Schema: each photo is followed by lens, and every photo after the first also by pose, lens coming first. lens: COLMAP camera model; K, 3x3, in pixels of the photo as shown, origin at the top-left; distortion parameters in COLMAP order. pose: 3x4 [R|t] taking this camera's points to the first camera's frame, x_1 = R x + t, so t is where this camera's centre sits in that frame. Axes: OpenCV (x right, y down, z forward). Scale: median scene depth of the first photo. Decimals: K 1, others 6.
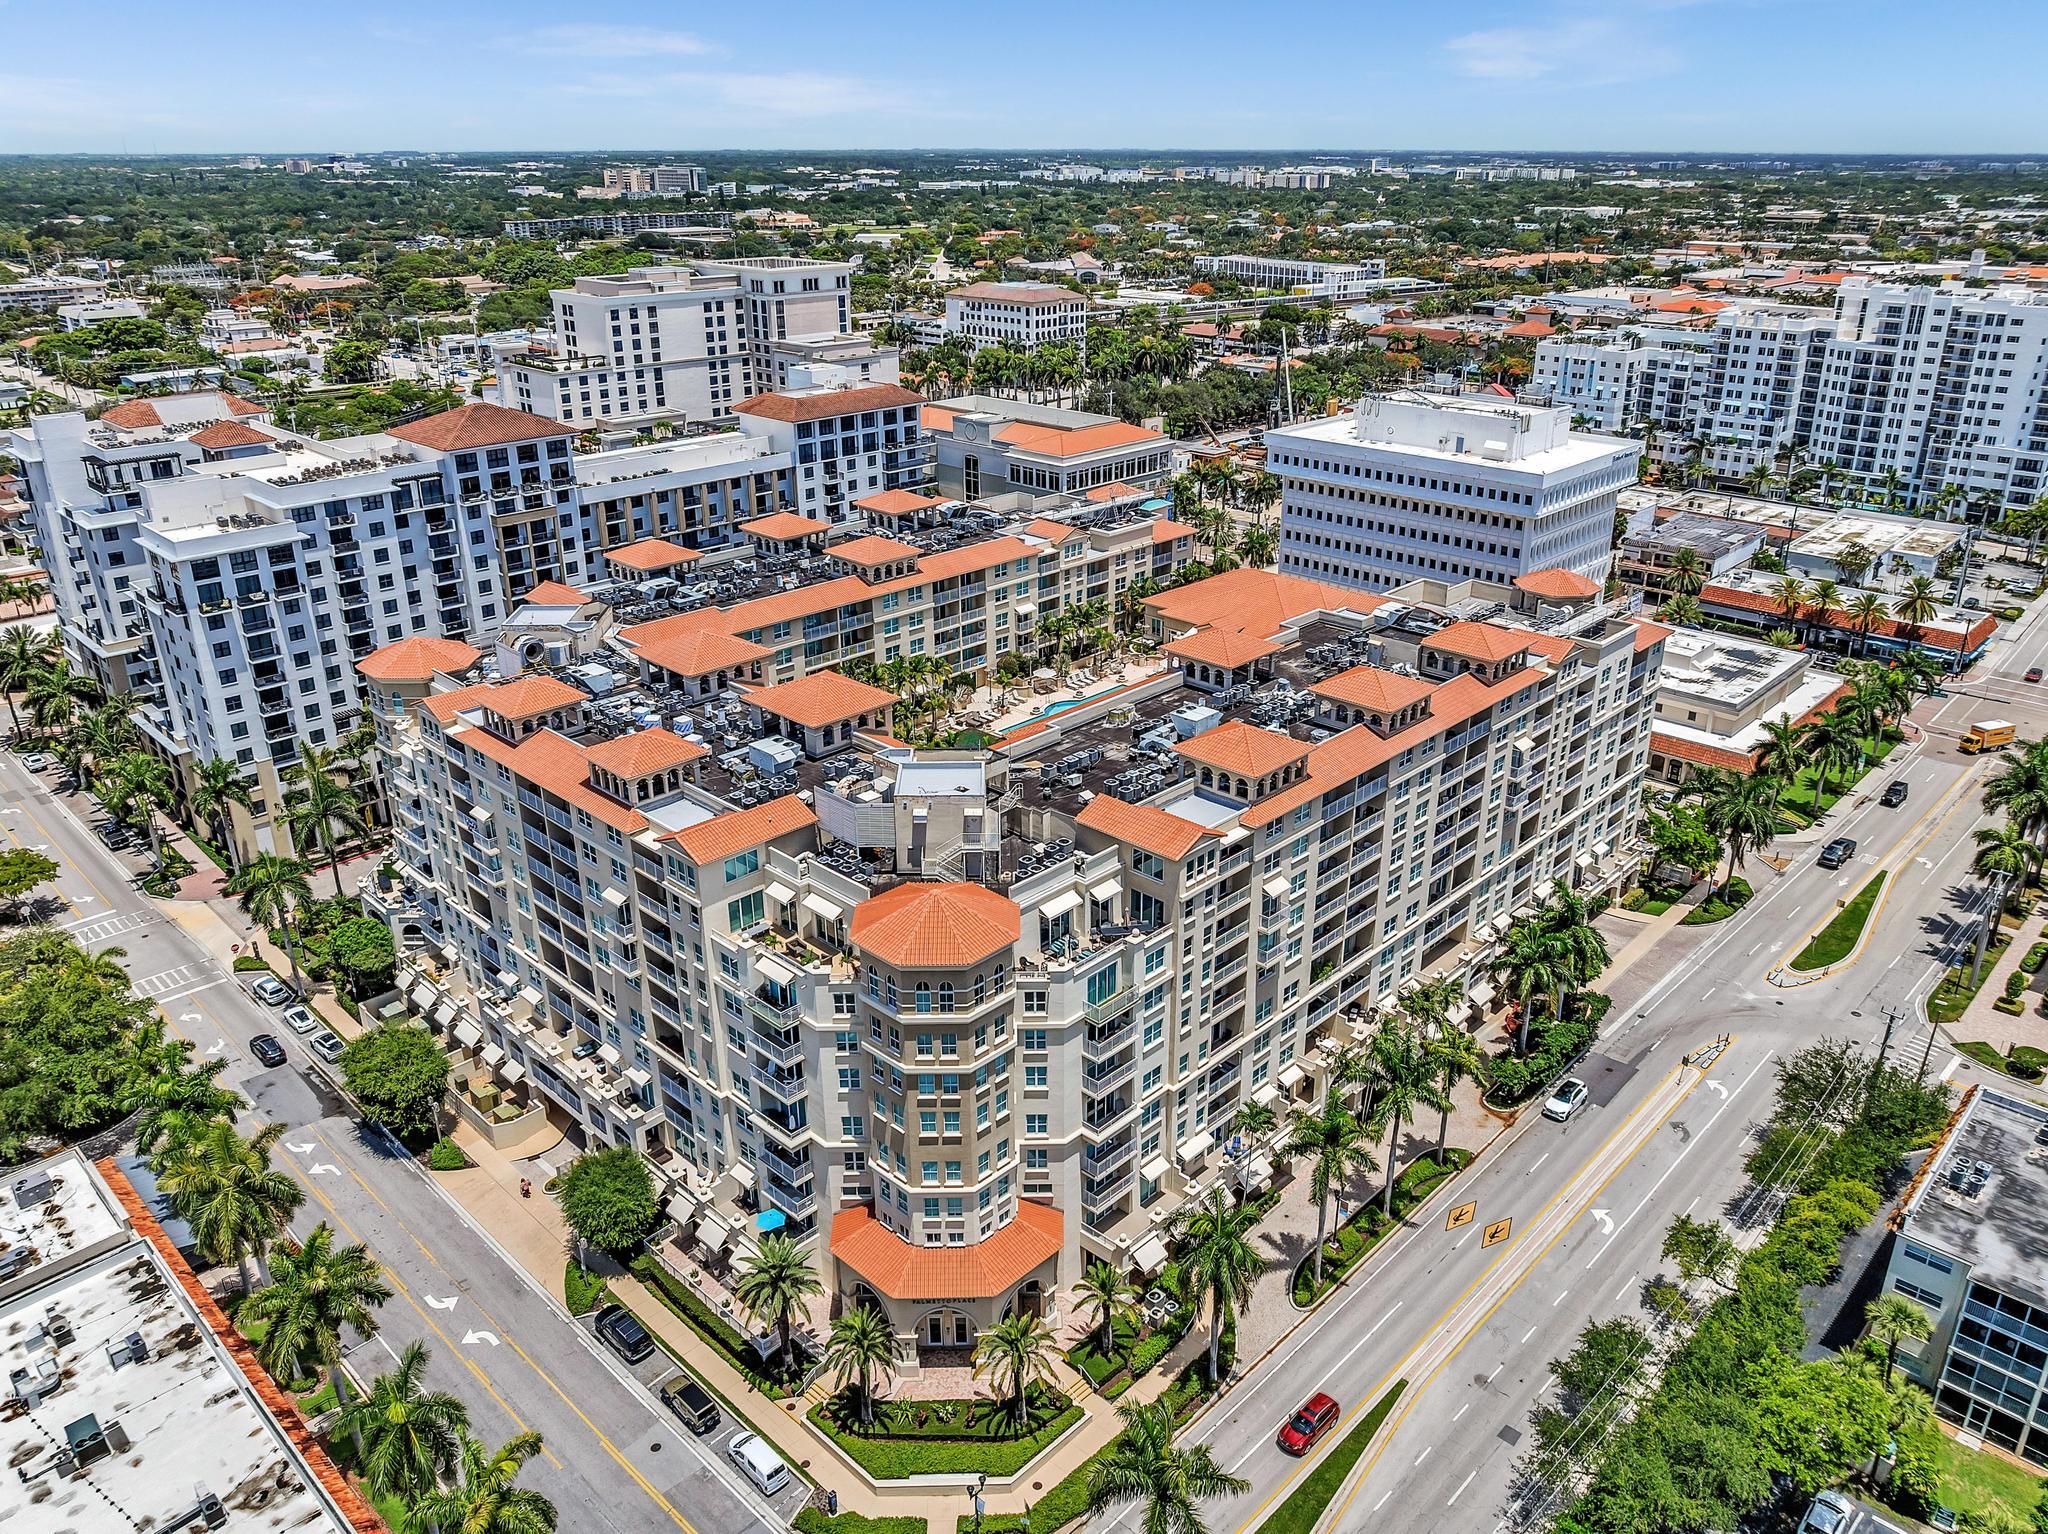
lens RADIAL K [[1476.6, 0, 1032.0], [0, 1476.6, 755.9], [0, 0, 1]] dist [-0.041511, -0.002767]
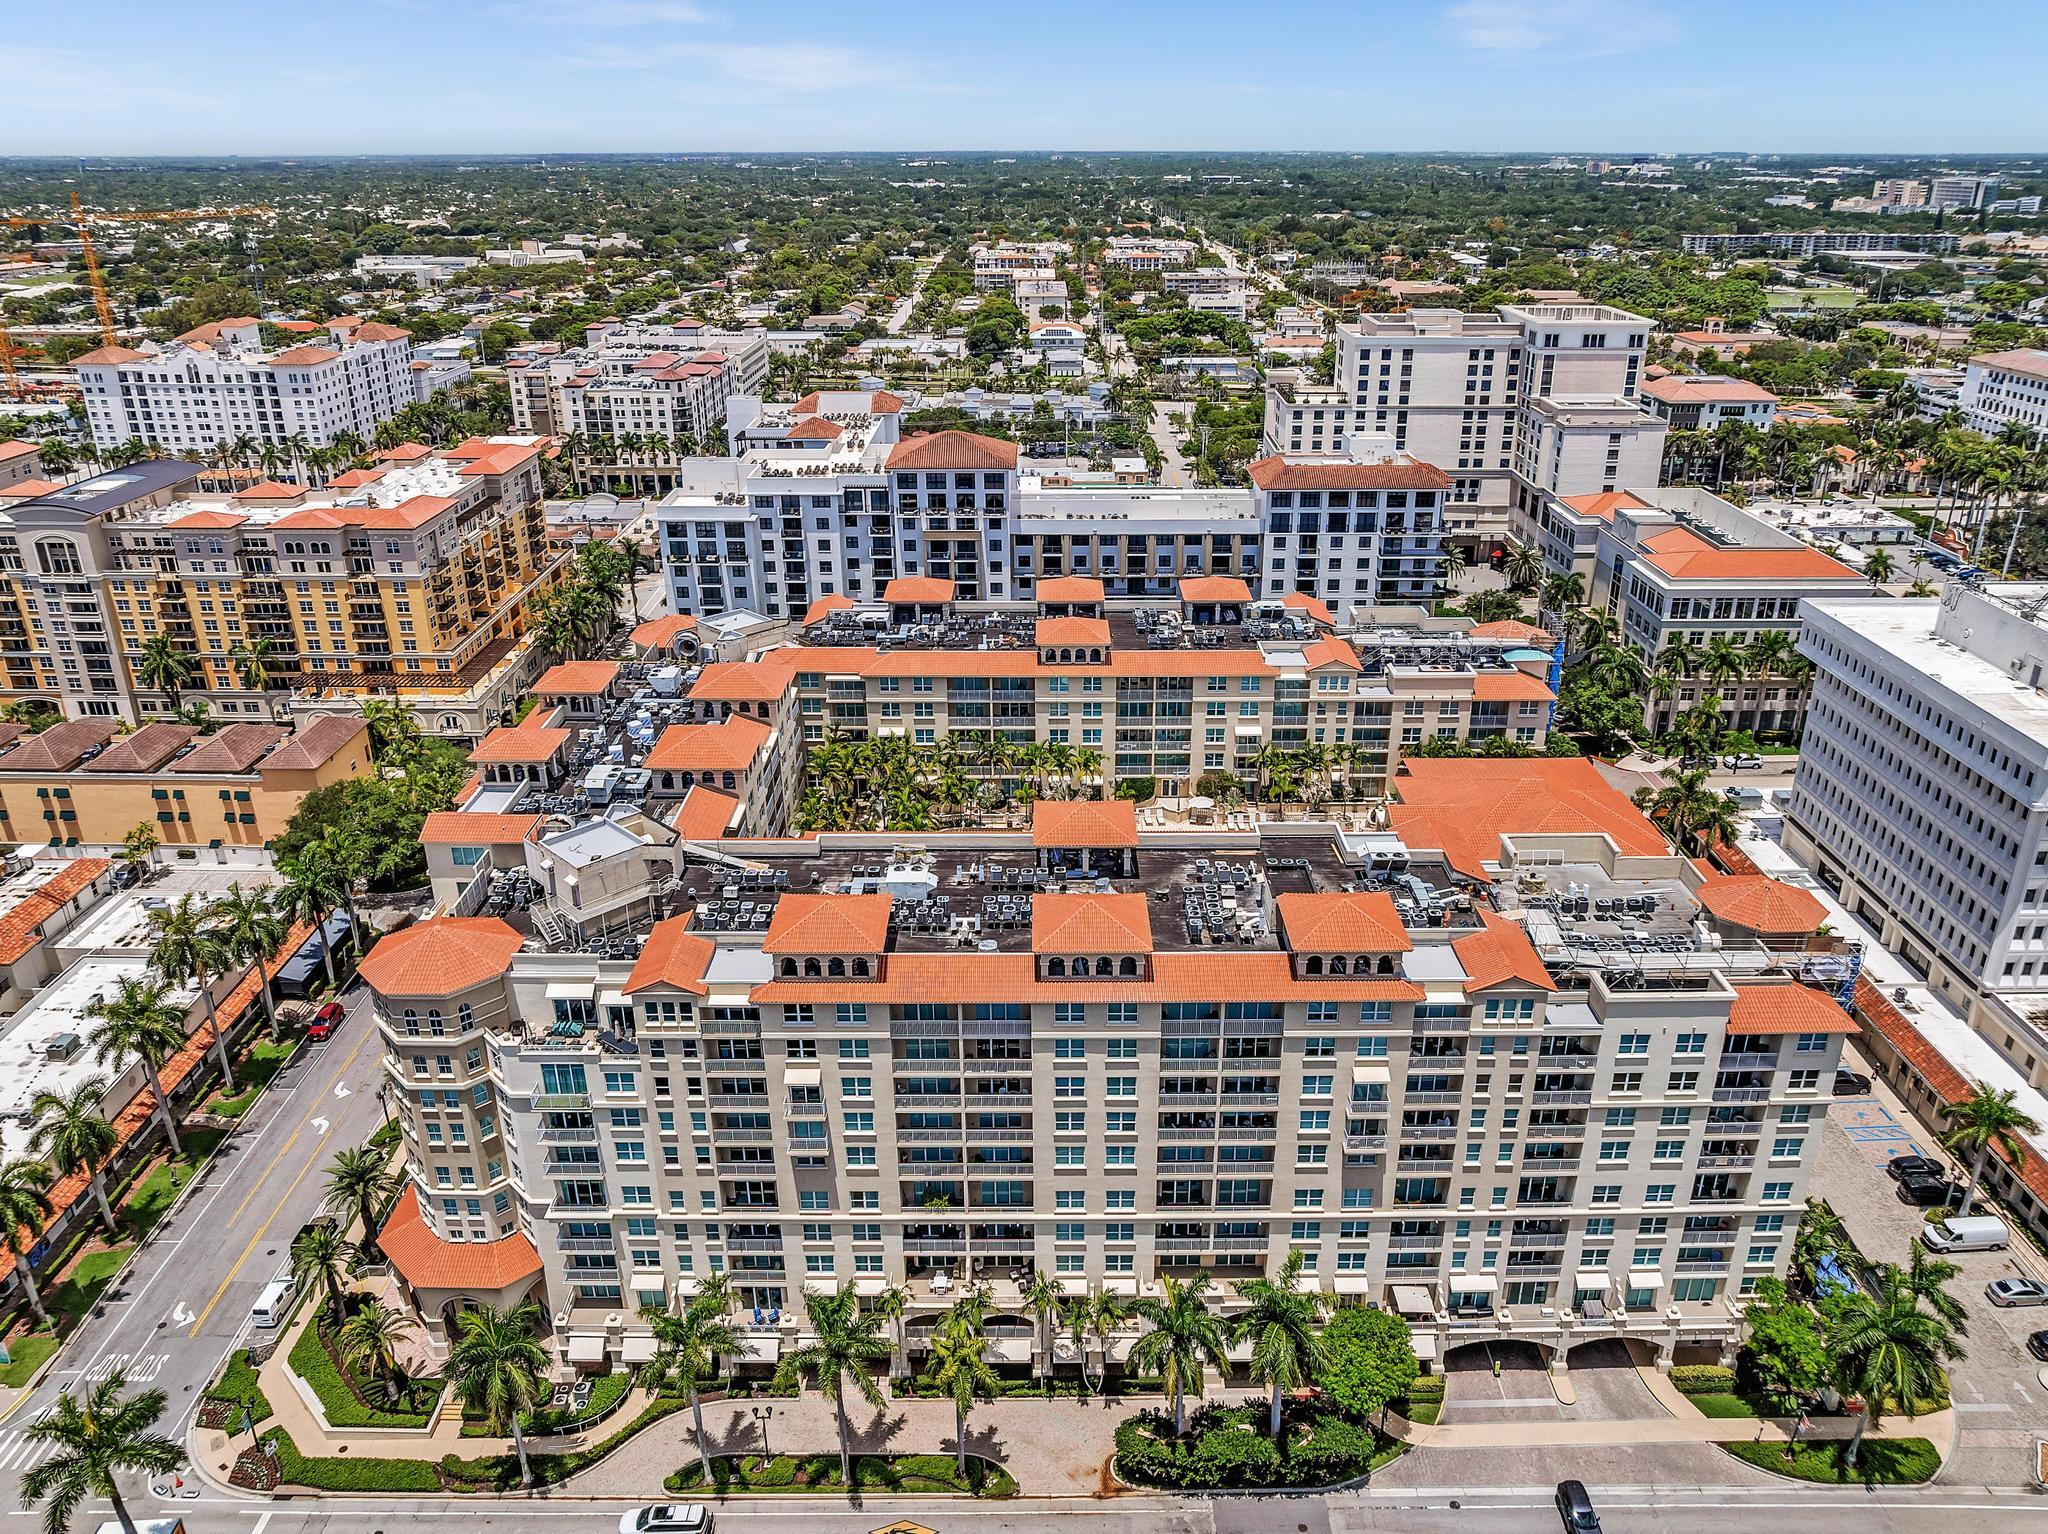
lens RADIAL K [[1414.7, 0, 1011.8], [0, 1414.7, 758.4], [0, 0, 1]] dist [-0.000464, -0.025188]
pose [[0.683991, 0.280558, -0.673382, 0.776648], [-0.272443, 0.954538, 0.120963, -0.237243], [0.676706, 0.100720, 0.729332, 0.418031]]
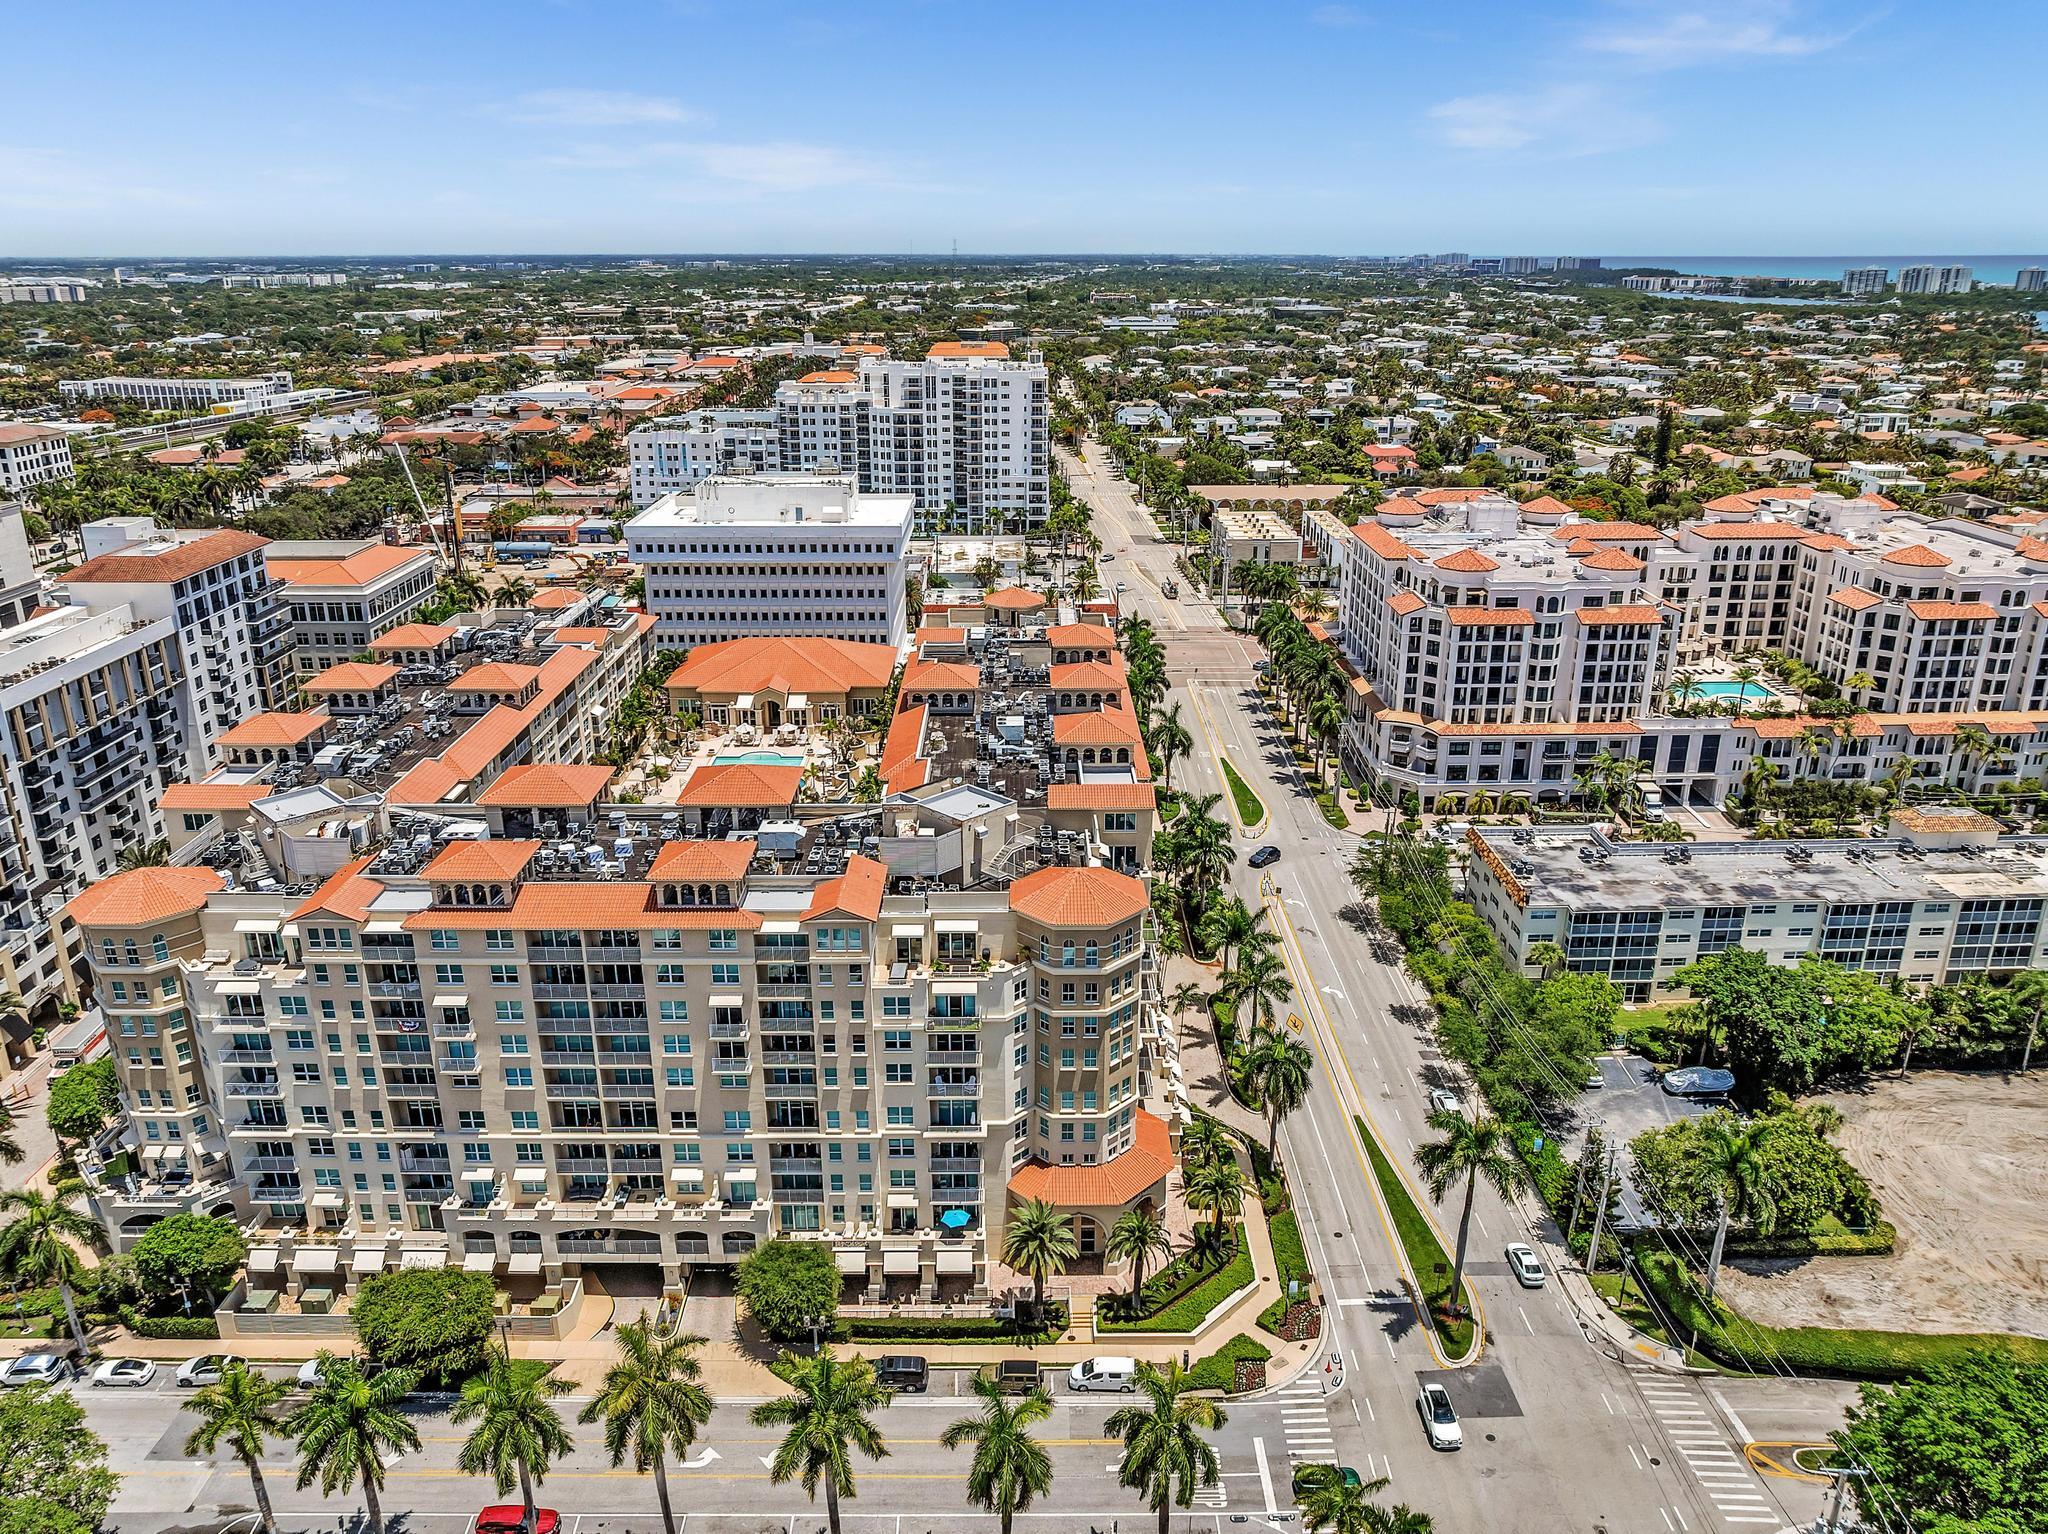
lens RADIAL K [[1444.0, 0, 1024.0], [0, 1444.0, 767.0], [0, 0, 1]] dist [-0.055655, 0.026493]
pose [[0.709904, -0.230487, 0.665517, -0.748940], [0.262074, 0.963528, 0.054143, -0.061225], [-0.653723, 0.135978, 0.744417, 0.093444]]
